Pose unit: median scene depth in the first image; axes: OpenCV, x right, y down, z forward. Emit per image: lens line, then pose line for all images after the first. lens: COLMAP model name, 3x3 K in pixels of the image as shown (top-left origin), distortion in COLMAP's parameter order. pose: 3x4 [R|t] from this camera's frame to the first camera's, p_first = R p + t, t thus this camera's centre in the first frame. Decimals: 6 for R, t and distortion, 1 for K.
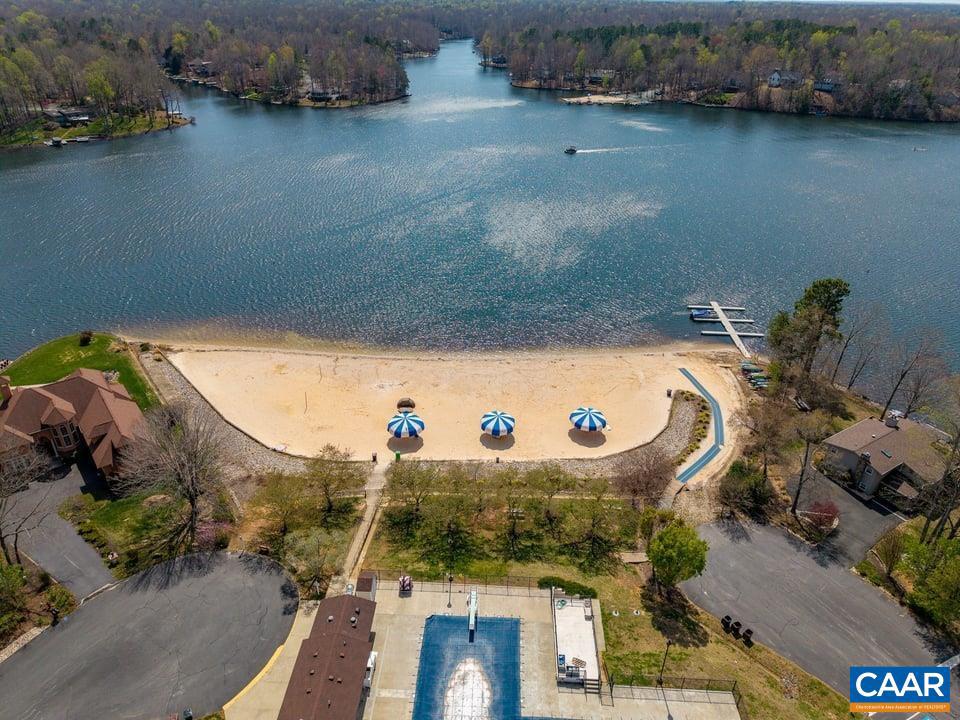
lens RADIAL K [[652.0, 0, 480.4], [0, 652.0, 362.4], [0, 0, 1]] dist [0.006760, -0.014379]
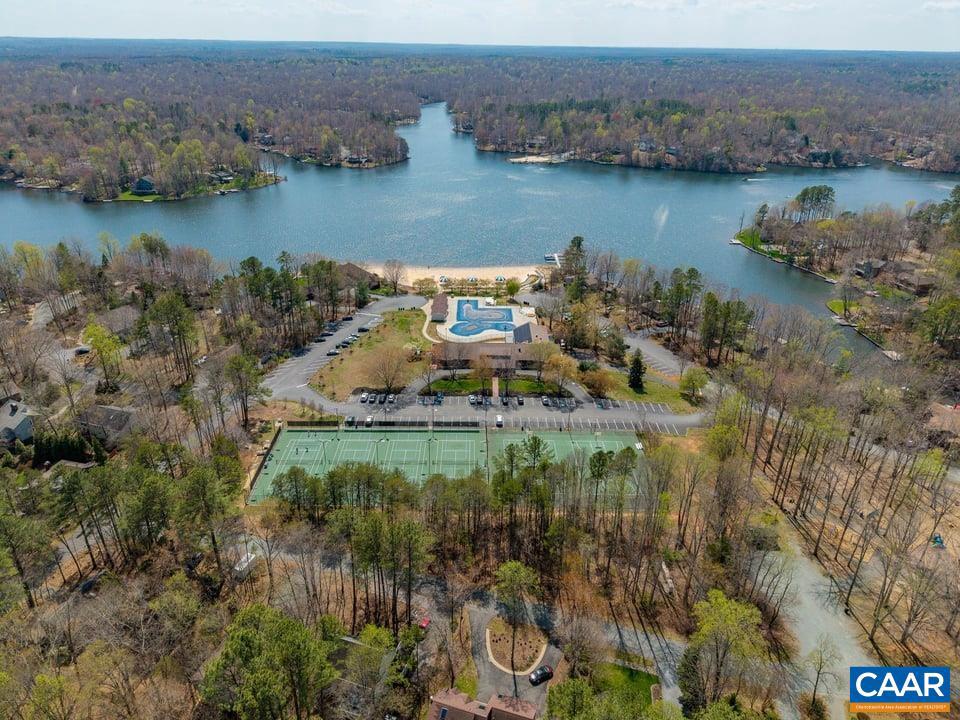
lens RADIAL K [[652.0, 0, 480.4], [0, 652.0, 357.3], [0, 0, 1]] dist [0.006760, -0.014379]
pose [[0.998888, -0.022231, 0.041564, -0.017639], [0.024697, 0.997905, -0.059789, 0.154837], [-0.040148, 0.060749, 0.997345, -0.511056]]
